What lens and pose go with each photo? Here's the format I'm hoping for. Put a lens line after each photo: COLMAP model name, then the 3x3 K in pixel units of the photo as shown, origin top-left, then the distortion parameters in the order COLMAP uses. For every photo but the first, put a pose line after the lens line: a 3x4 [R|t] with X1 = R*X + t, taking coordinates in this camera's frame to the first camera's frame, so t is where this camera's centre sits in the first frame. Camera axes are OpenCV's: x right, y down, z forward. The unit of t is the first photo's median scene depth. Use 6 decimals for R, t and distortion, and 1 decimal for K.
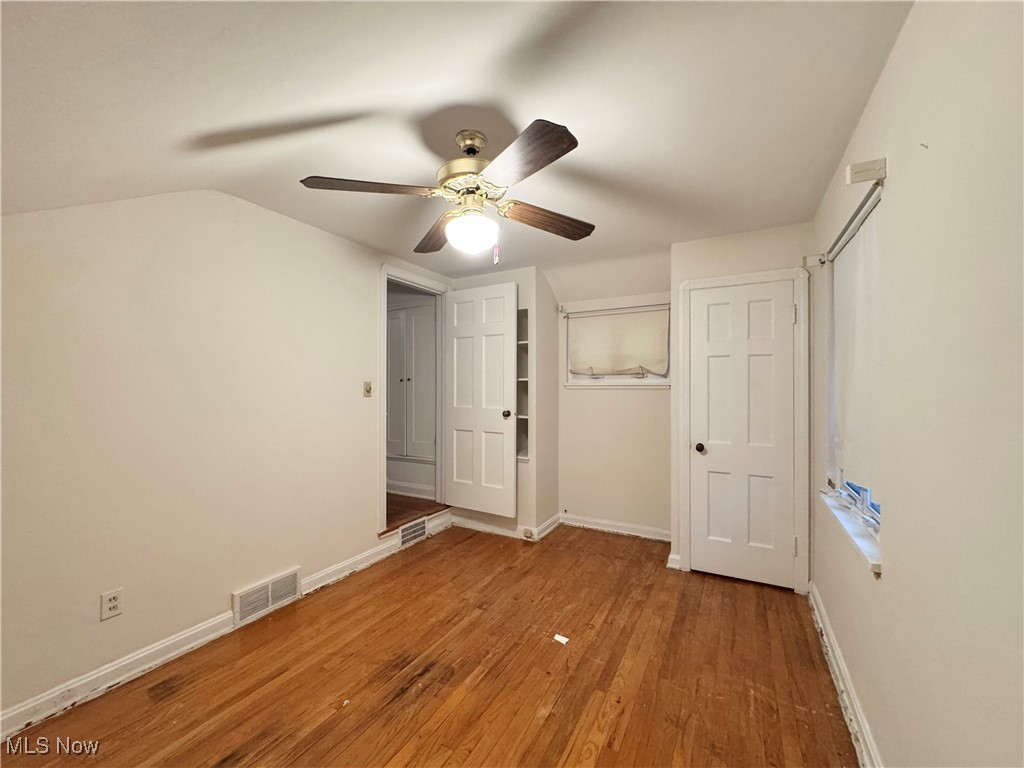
lens RADIAL K [[409.7, 0, 515.6], [0, 409.7, 386.5], [0, 0, 1]] dist [-0.002993, 0.000661]
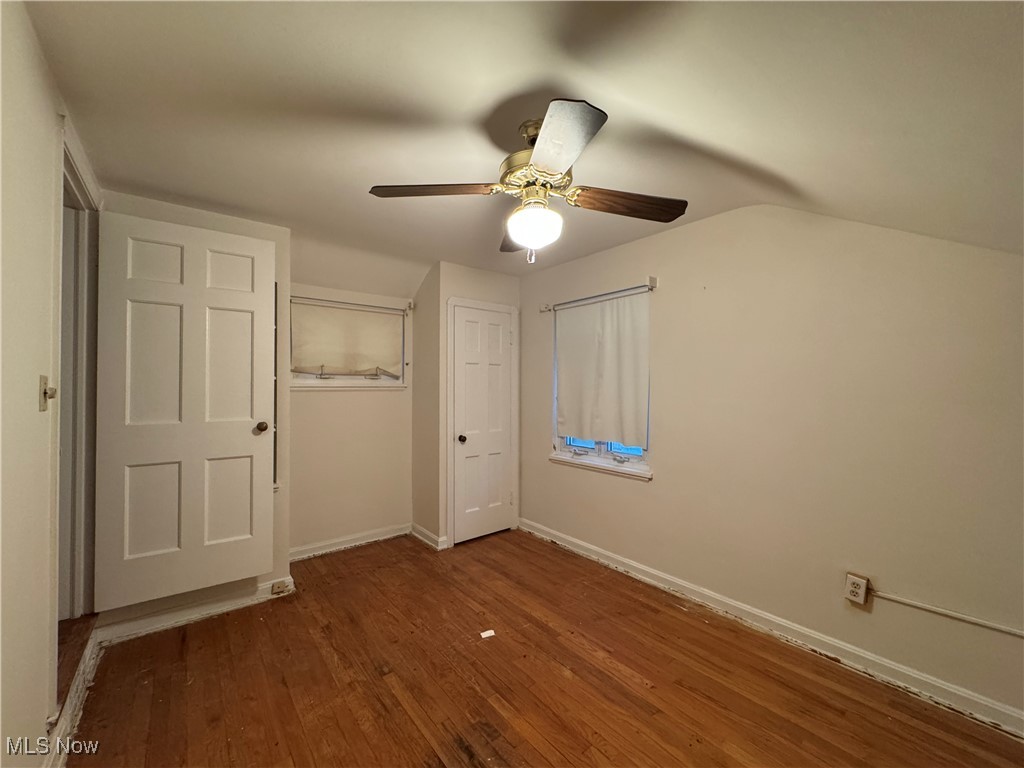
lens RADIAL K [[409.7, 0, 509.5], [0, 409.7, 384.3], [0, 0, 1]] dist [-0.002993, 0.000661]
pose [[0.379253, 0.007557, 0.925262, -0.571669], [0.001720, 0.999959, -0.008872, 0.001017], [-0.925292, 0.004956, 0.379224, 0.388095]]
